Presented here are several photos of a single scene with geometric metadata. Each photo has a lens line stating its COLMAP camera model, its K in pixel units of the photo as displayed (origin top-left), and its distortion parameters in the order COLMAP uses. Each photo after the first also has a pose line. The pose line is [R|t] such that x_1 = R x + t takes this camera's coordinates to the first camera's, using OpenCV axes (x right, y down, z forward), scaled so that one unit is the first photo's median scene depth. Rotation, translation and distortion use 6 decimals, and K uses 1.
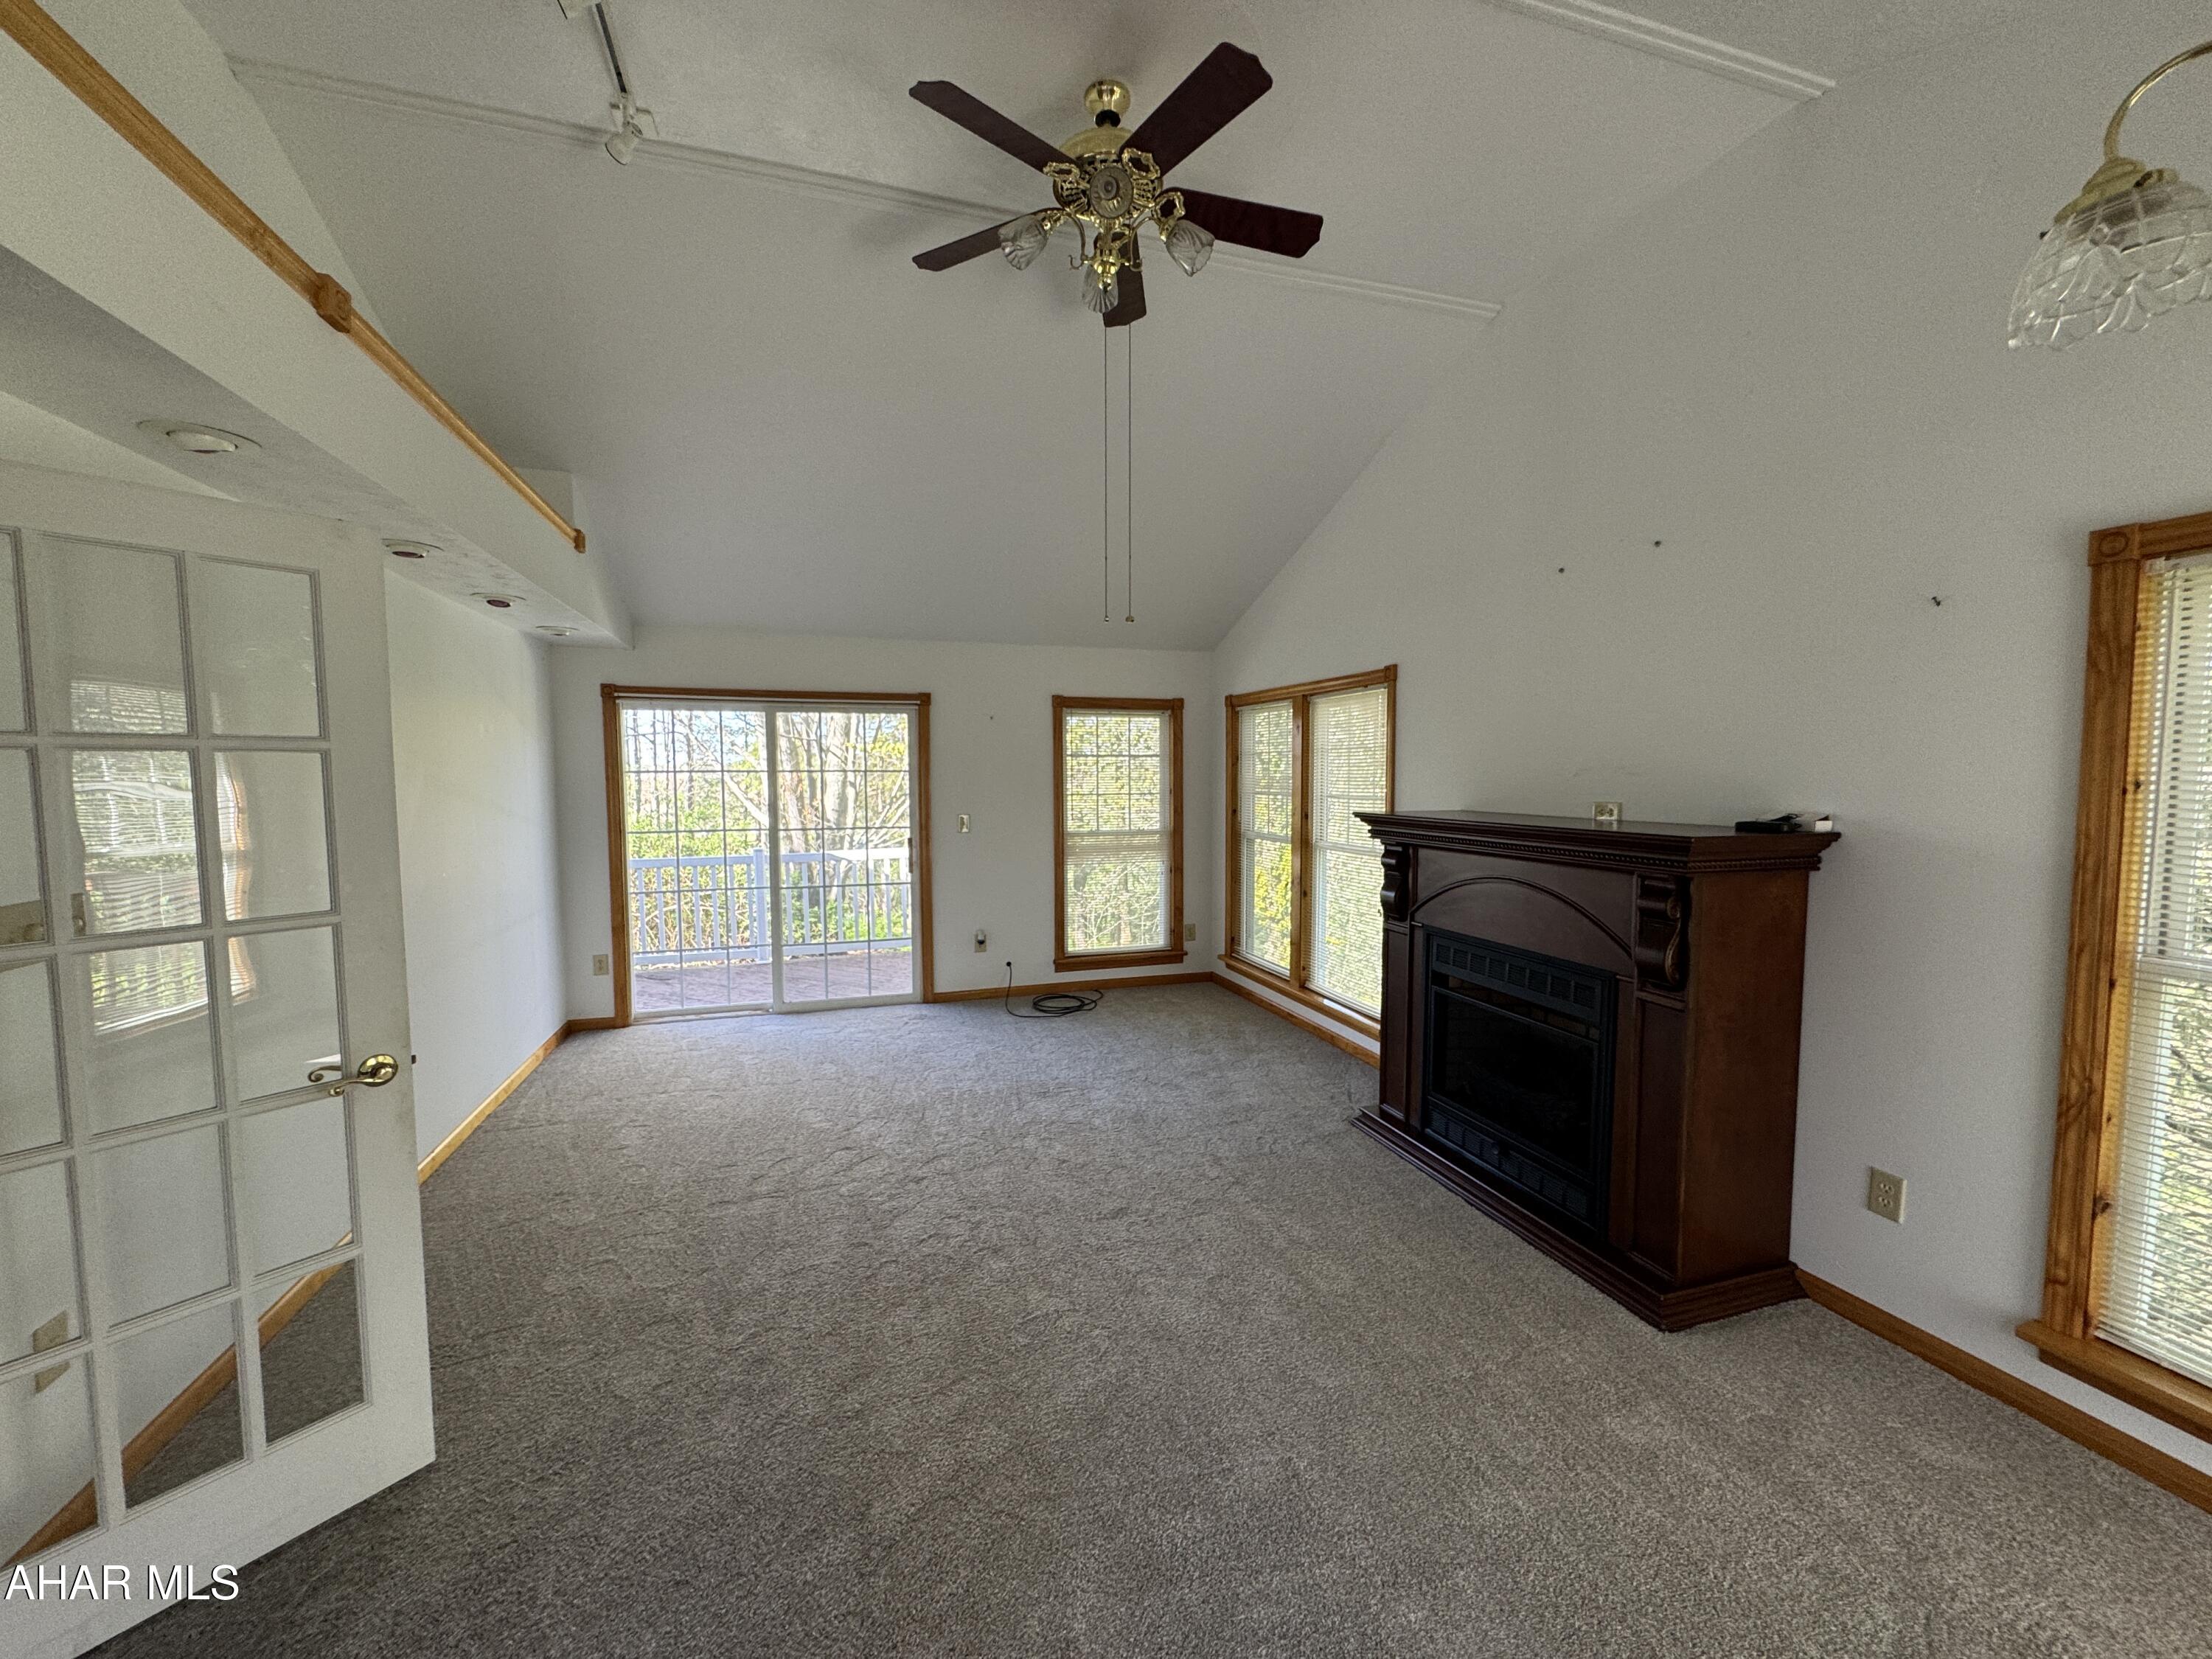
lens RADIAL K [[887.5, 0, 1106.8], [0, 887.5, 830.1], [0, 0, 1]] dist [-0.000069, 0.000867]
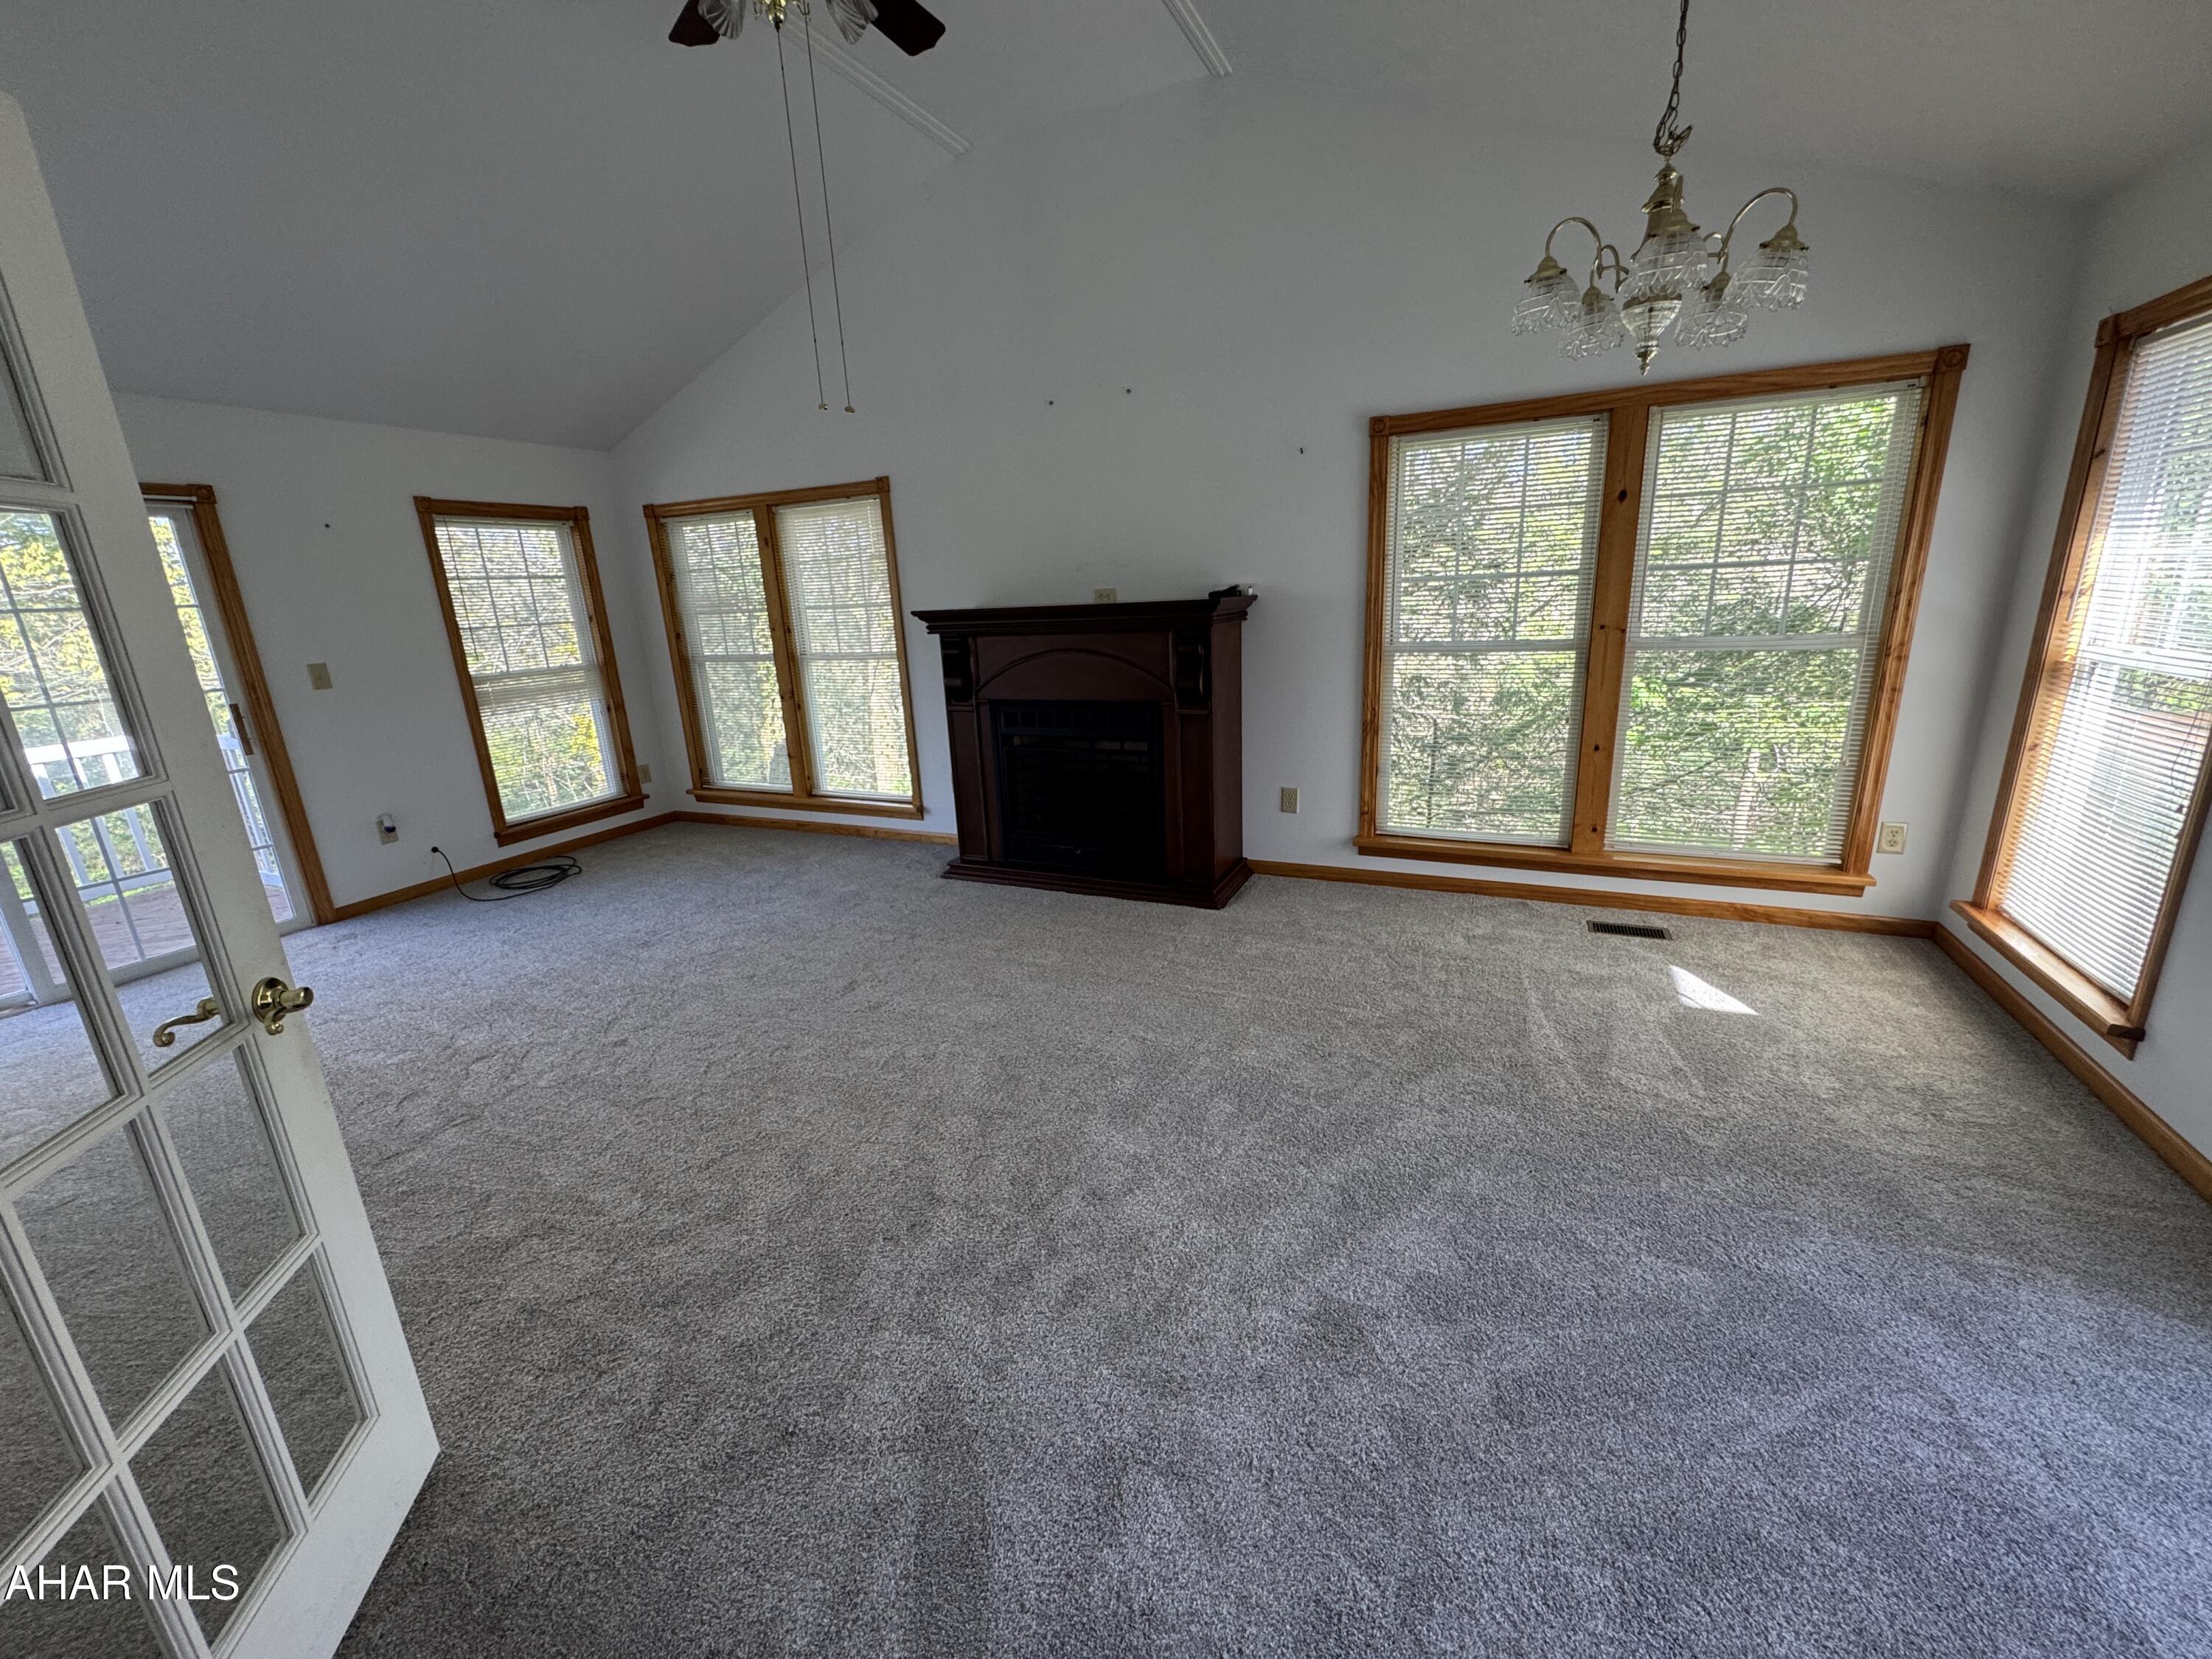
lens RADIAL K [[887.5, 0, 1105.6], [0, 887.5, 830.6], [0, 0, 1]] dist [-0.000069, 0.000867]
pose [[0.675914, -0.224922, 0.701820, -0.278585], [0.094656, 0.970898, 0.219995, 0.017048], [-0.730877, -0.082266, 0.677533, 0.021588]]
